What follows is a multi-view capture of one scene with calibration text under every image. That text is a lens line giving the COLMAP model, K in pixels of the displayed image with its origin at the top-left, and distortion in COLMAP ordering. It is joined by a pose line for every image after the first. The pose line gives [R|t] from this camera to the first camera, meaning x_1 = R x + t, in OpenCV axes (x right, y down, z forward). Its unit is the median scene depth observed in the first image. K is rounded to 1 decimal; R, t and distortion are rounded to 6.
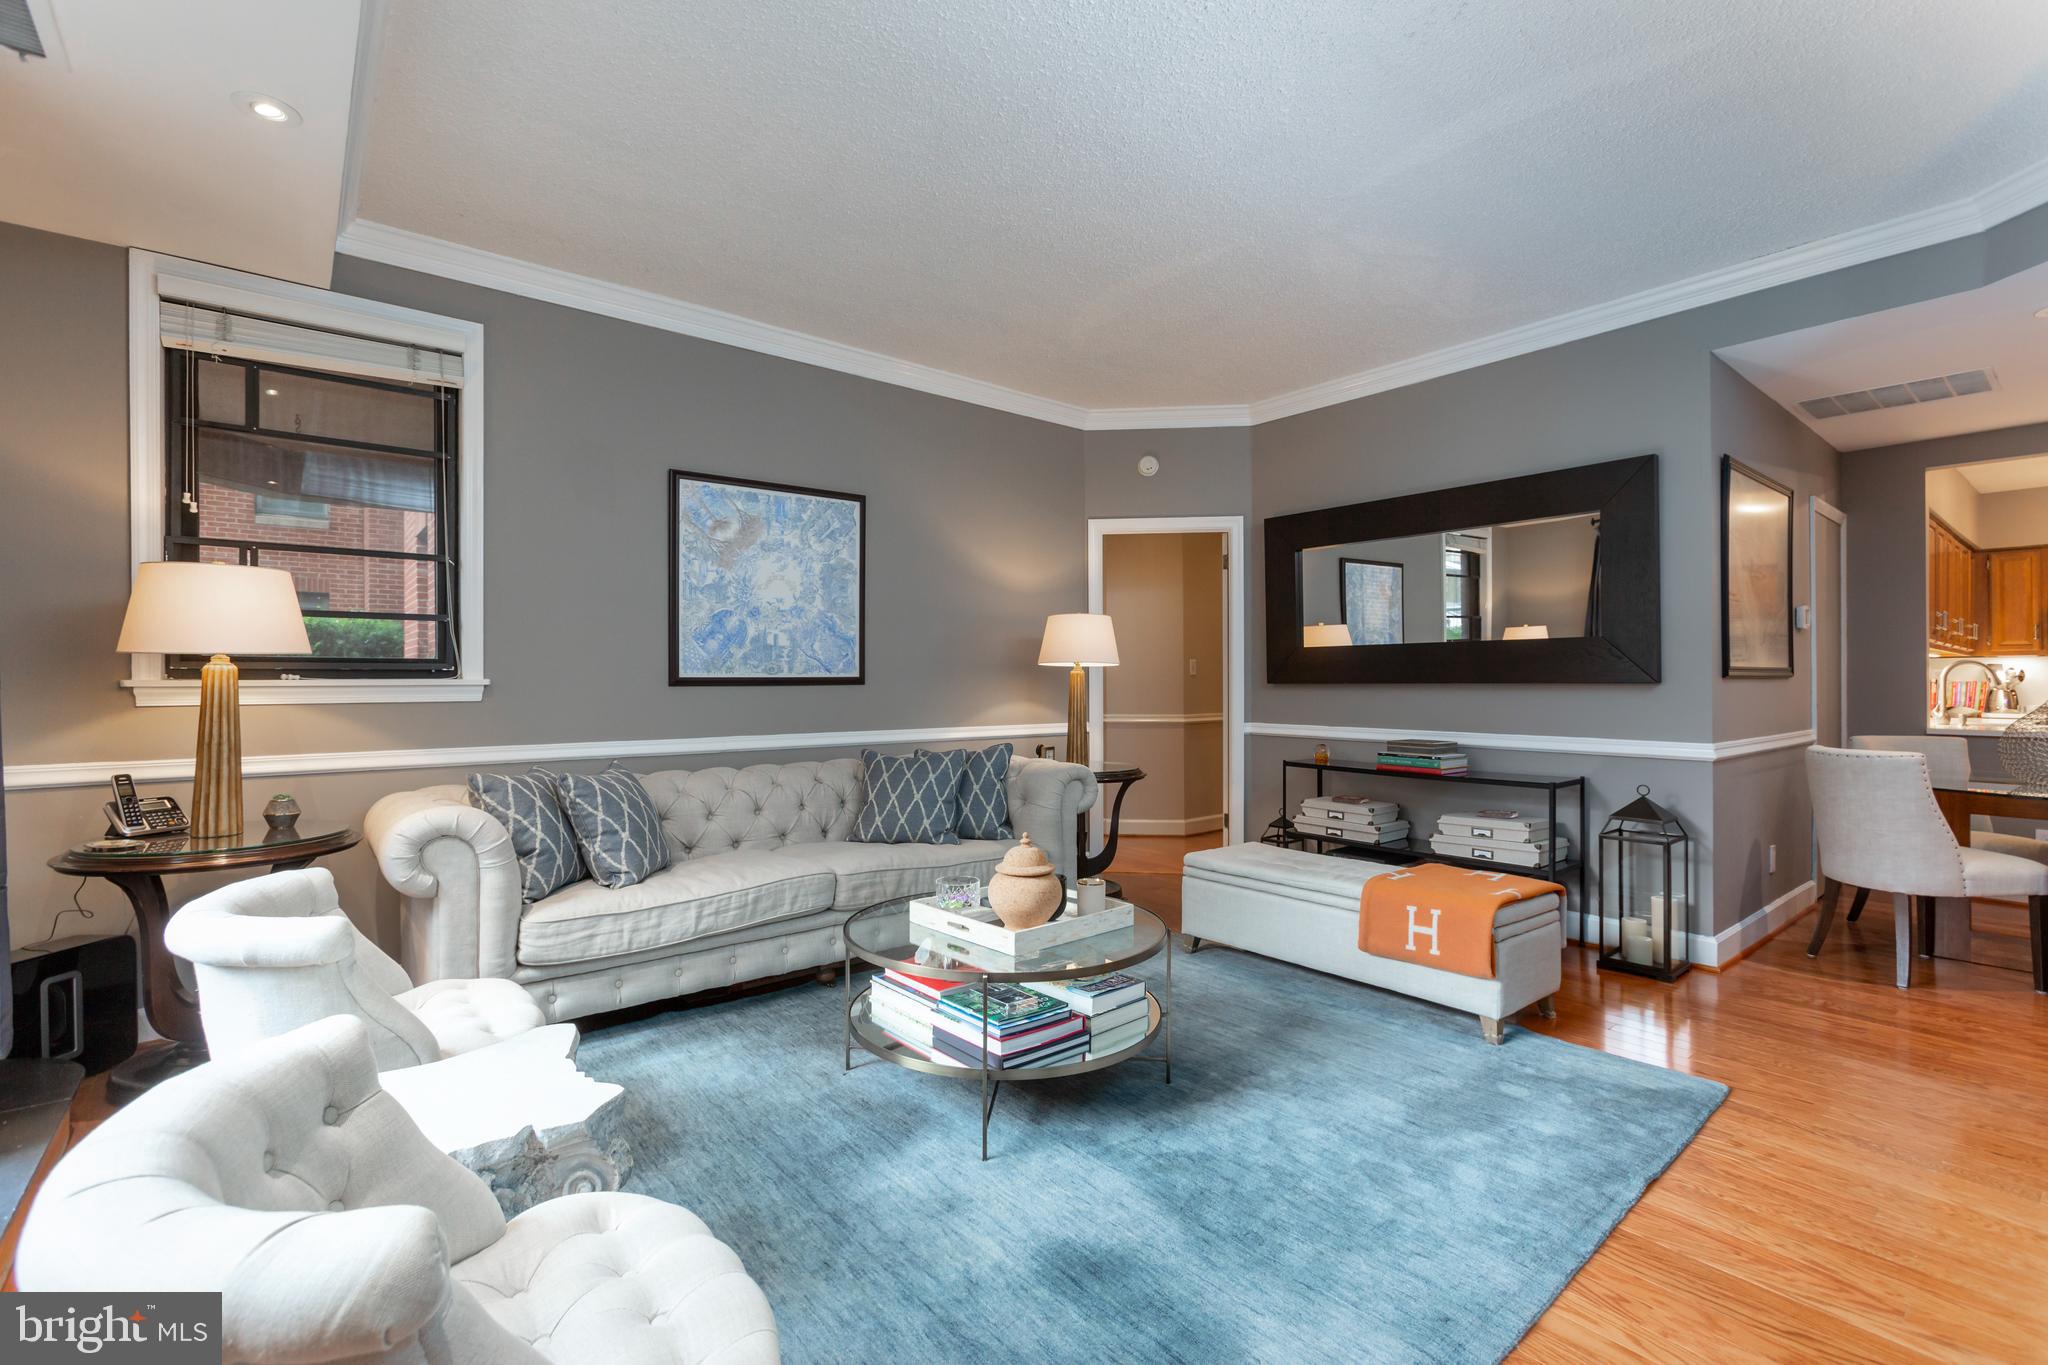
lens RADIAL K [[917.2, 0, 1011.2], [0, 917.2, 675.7], [0, 0, 1]] dist [-0.018613, 0.016963]
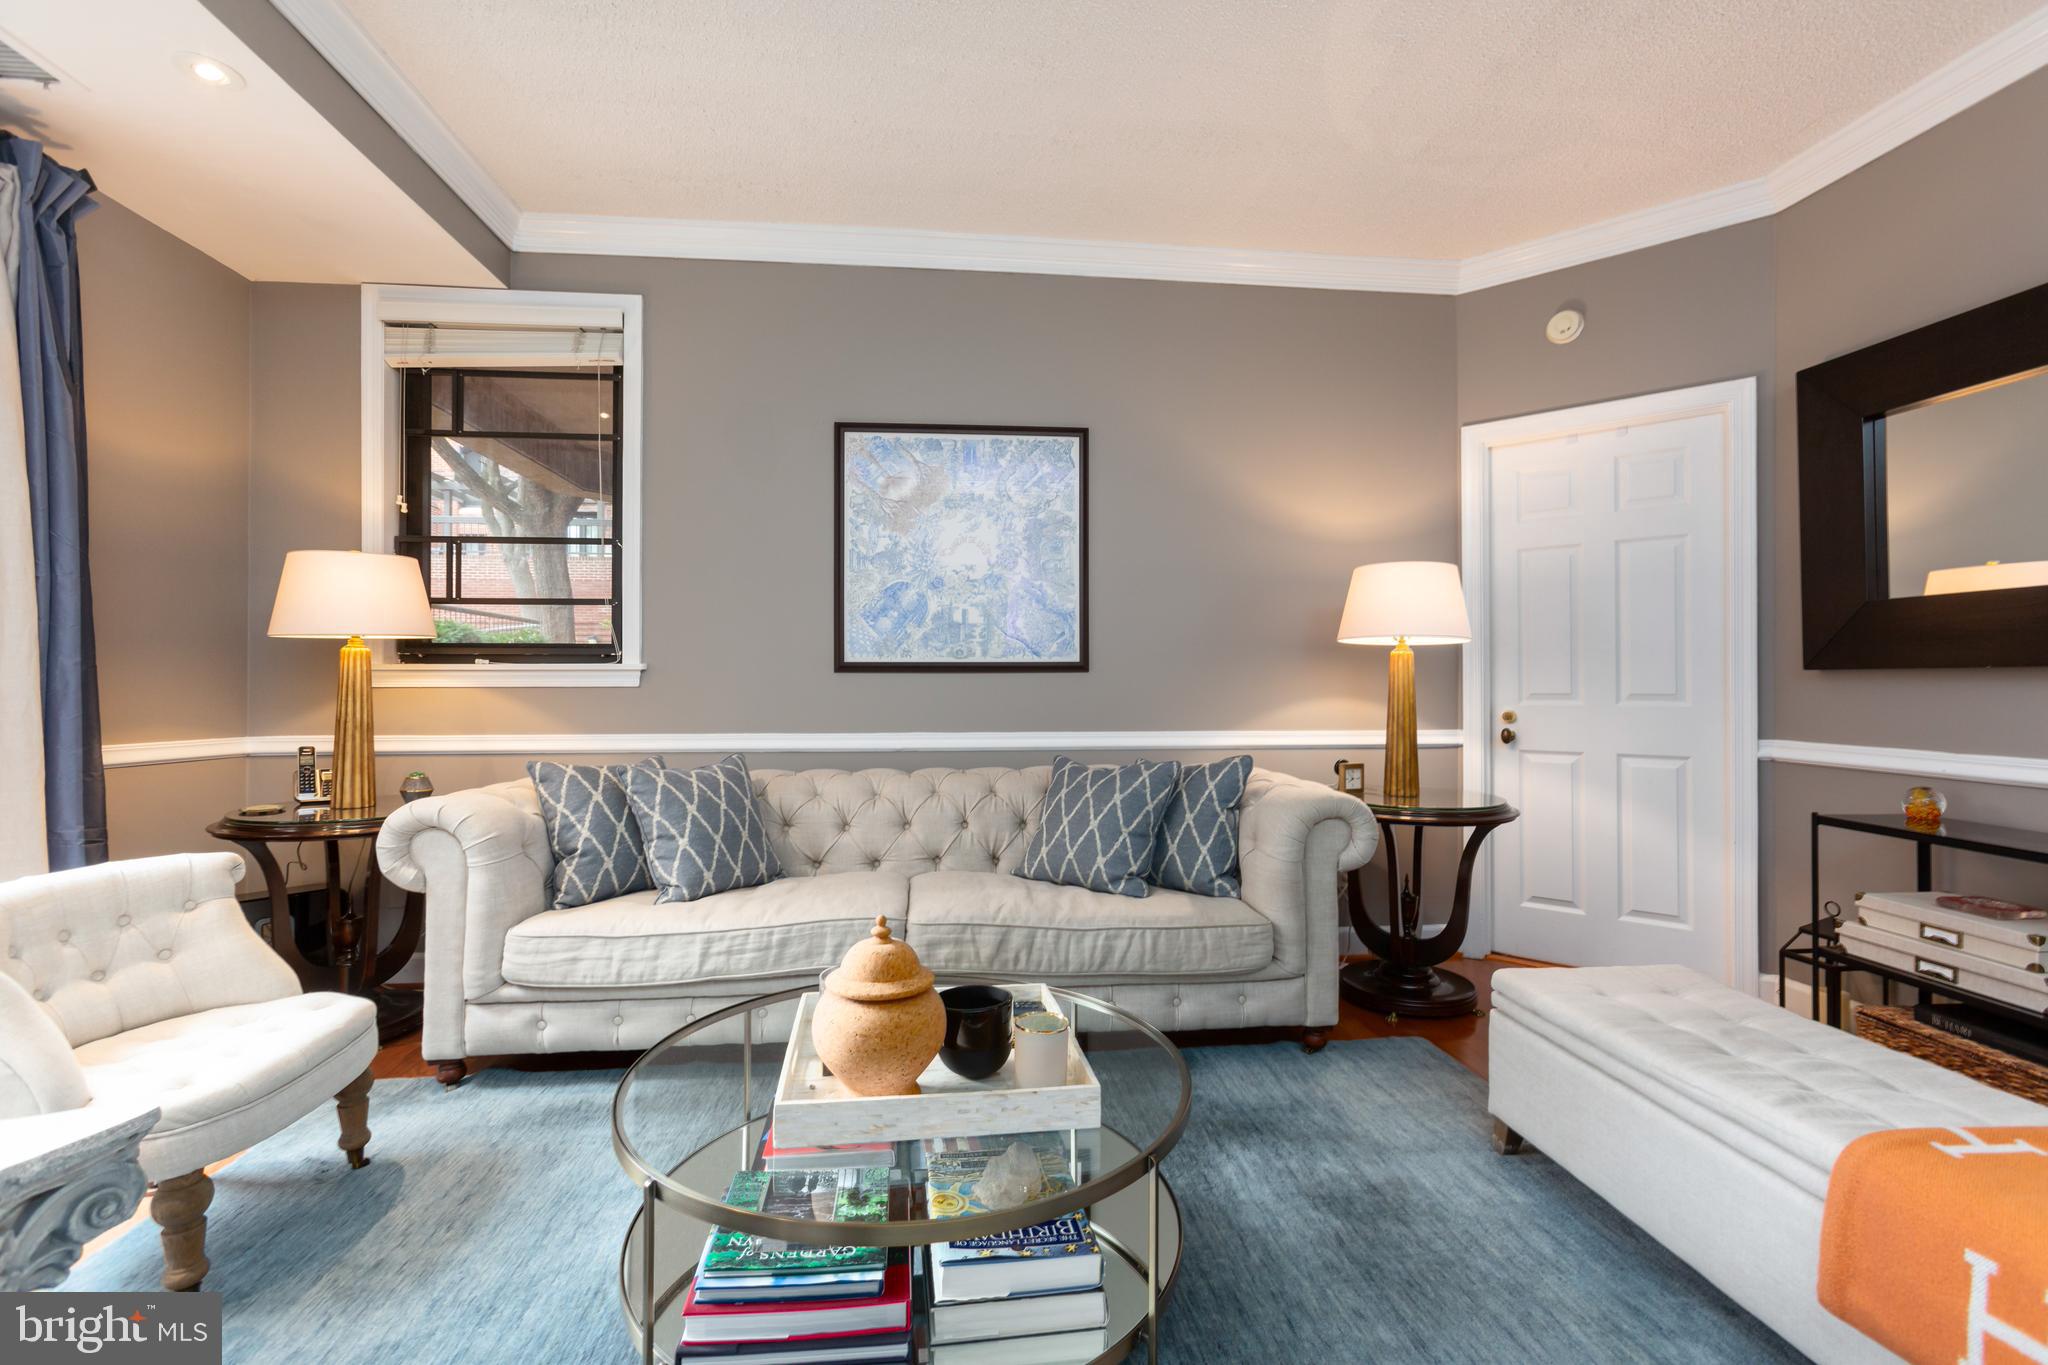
lens RADIAL K [[917.2, 0, 1011.2], [0, 917.2, 675.7], [0, 0, 1]] dist [-0.018613, 0.016963]
pose [[0.832111, -0.002187, -0.554605, 0.244495], [0.001508, 0.999997, -0.001682, 0.016329], [0.554607, 0.000563, 0.832112, 0.362908]]
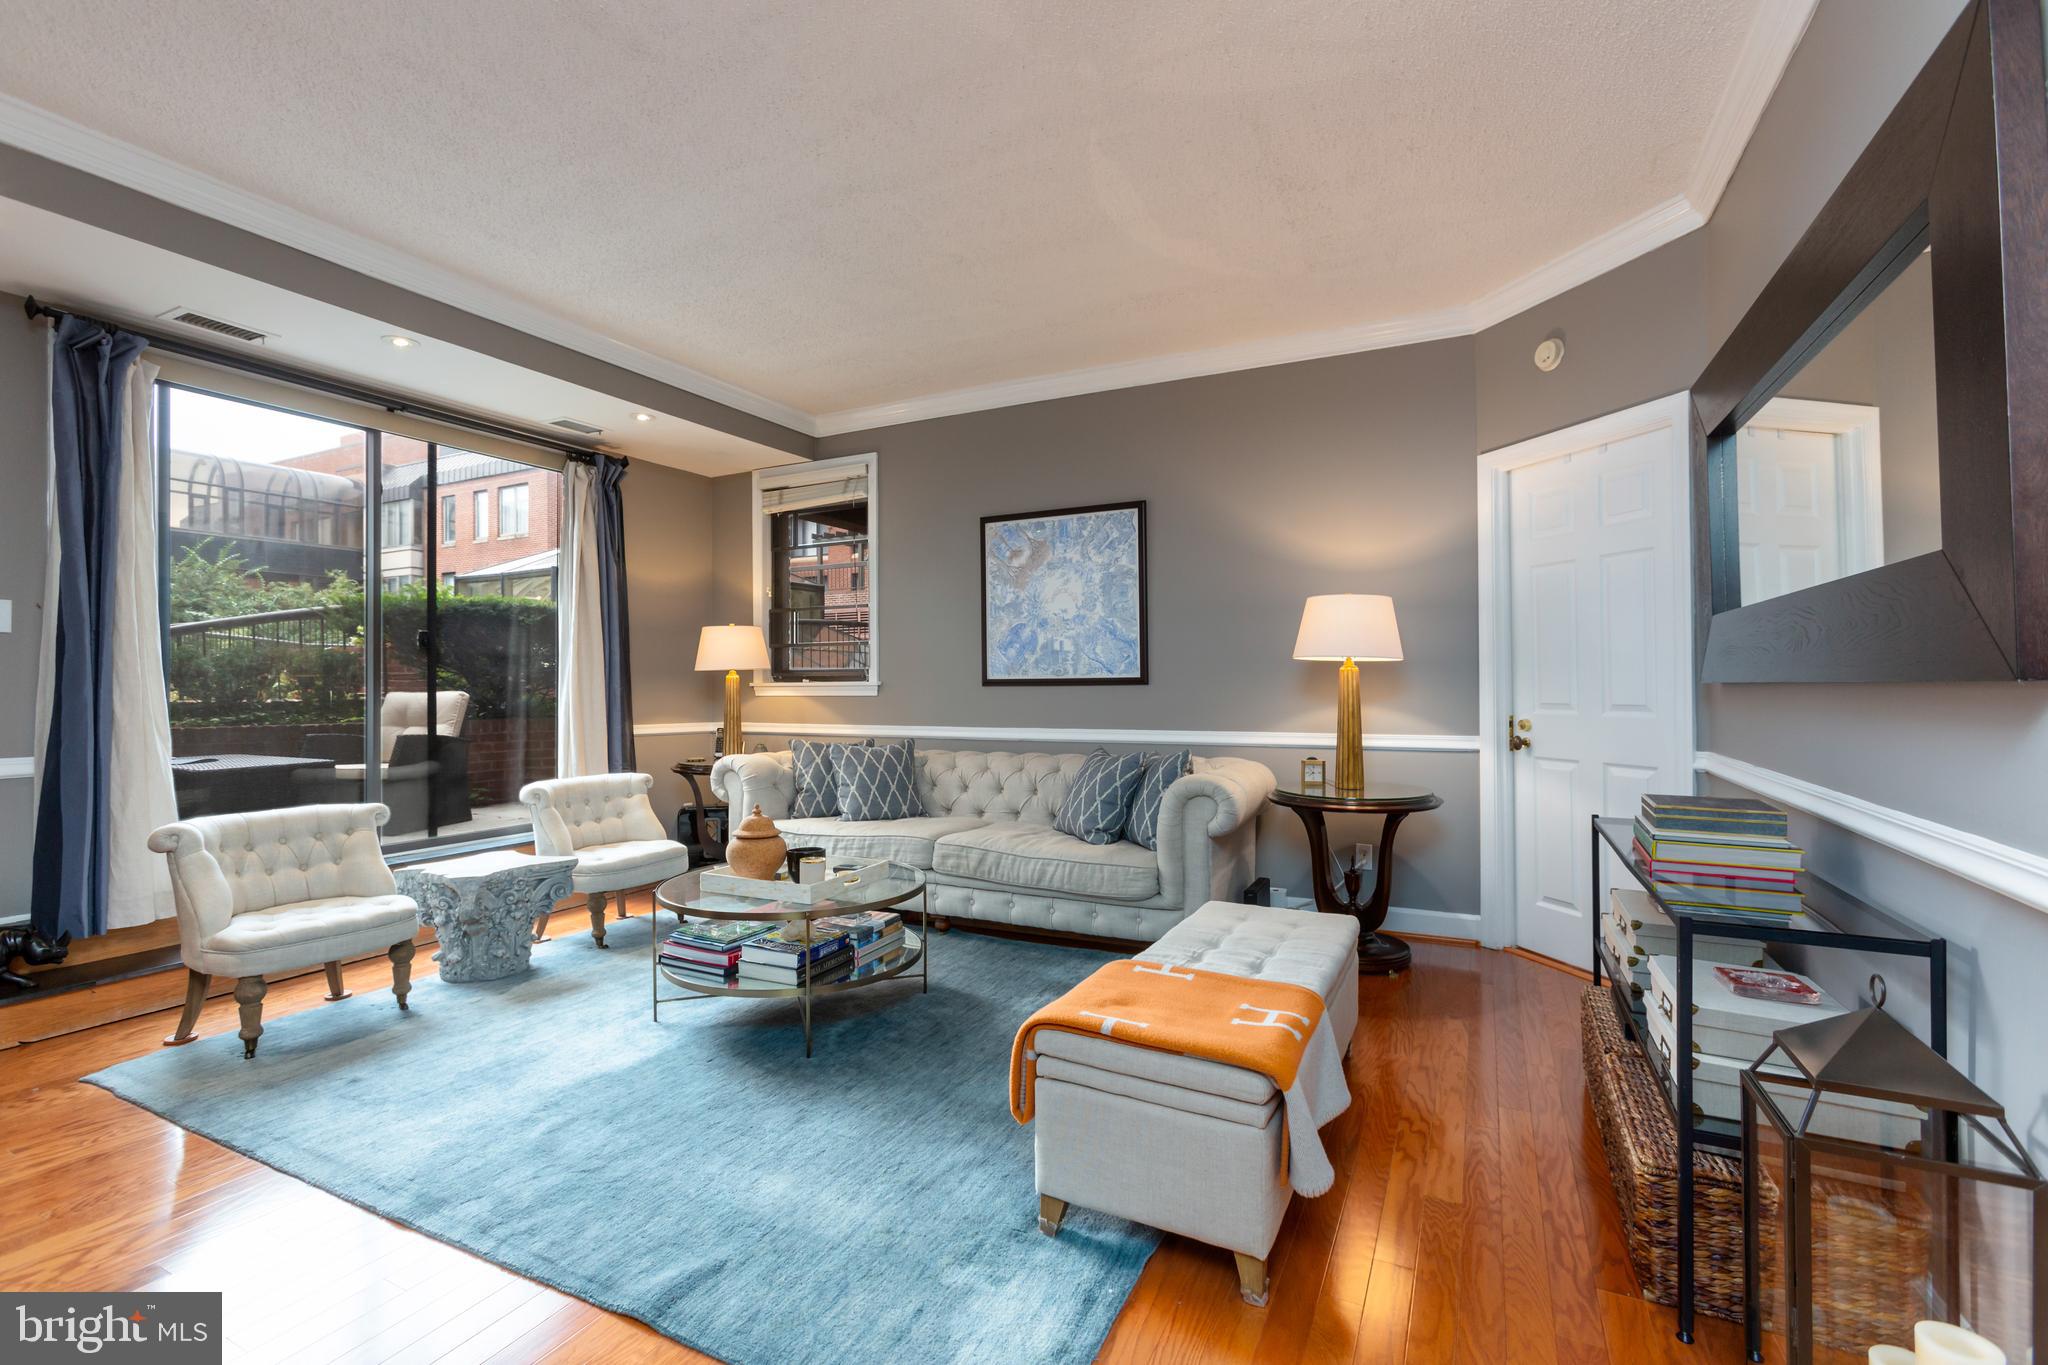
lens RADIAL K [[917.2, 0, 1011.2], [0, 917.2, 675.7], [0, 0, 1]] dist [-0.018613, 0.016963]
pose [[0.397501, -0.008928, -0.917558, 0.814414], [0.011320, 0.999924, -0.004826, 0.003331], [0.917532, -0.008469, 0.397572, 0.515451]]
